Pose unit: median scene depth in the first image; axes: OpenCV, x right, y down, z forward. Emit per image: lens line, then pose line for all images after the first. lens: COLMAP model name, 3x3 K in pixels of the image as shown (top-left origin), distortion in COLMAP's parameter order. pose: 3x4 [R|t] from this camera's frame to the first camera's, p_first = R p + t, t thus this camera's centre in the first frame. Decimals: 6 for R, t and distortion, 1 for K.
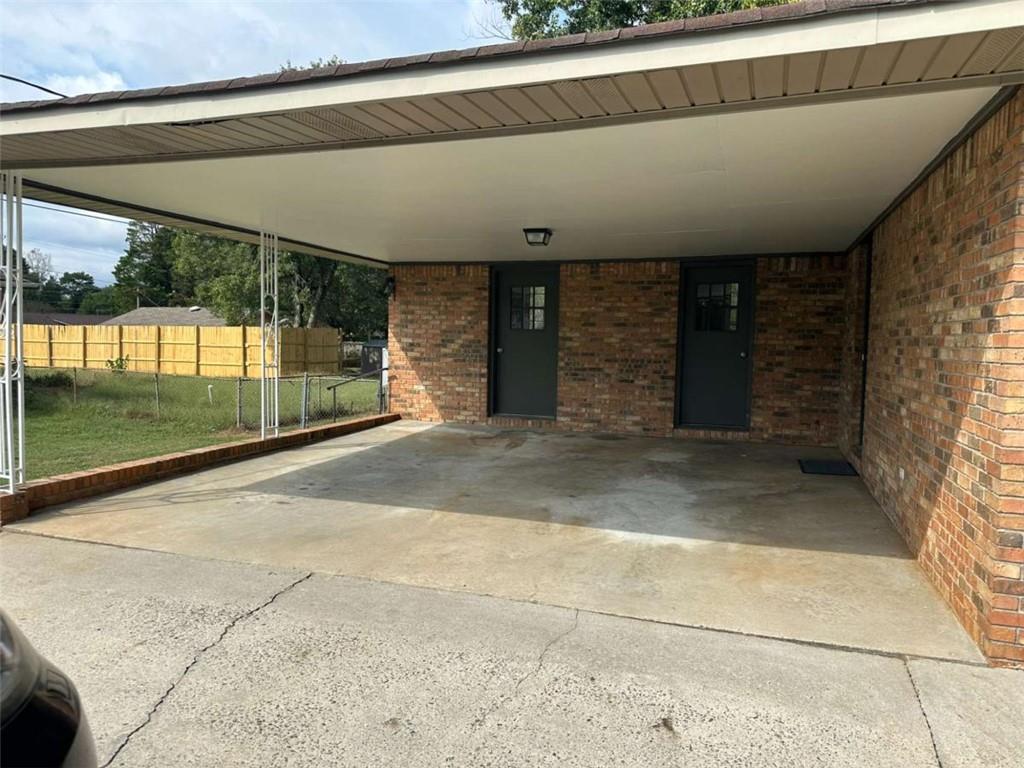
lens RADIAL K [[716.5, 0, 512.1], [0, 716.5, 382.7], [0, 0, 1]] dist [0.055104, 0.000331]
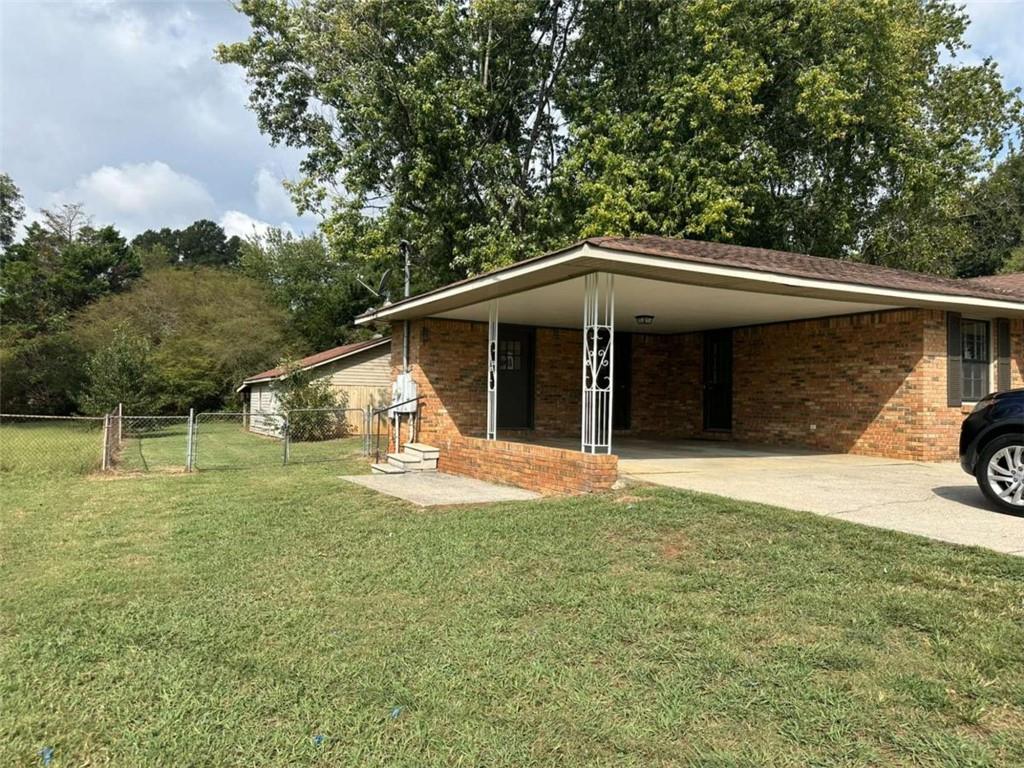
lens RADIAL K [[716.5, 0, 511.3], [0, 716.5, 383.5], [0, 0, 1]] dist [0.055104, 0.000331]
pose [[0.673538, 0.010710, 0.739075, -1.048187], [0.037631, 0.998102, -0.048758, 0.026044], [-0.738194, 0.060652, 0.671857, 0.009128]]
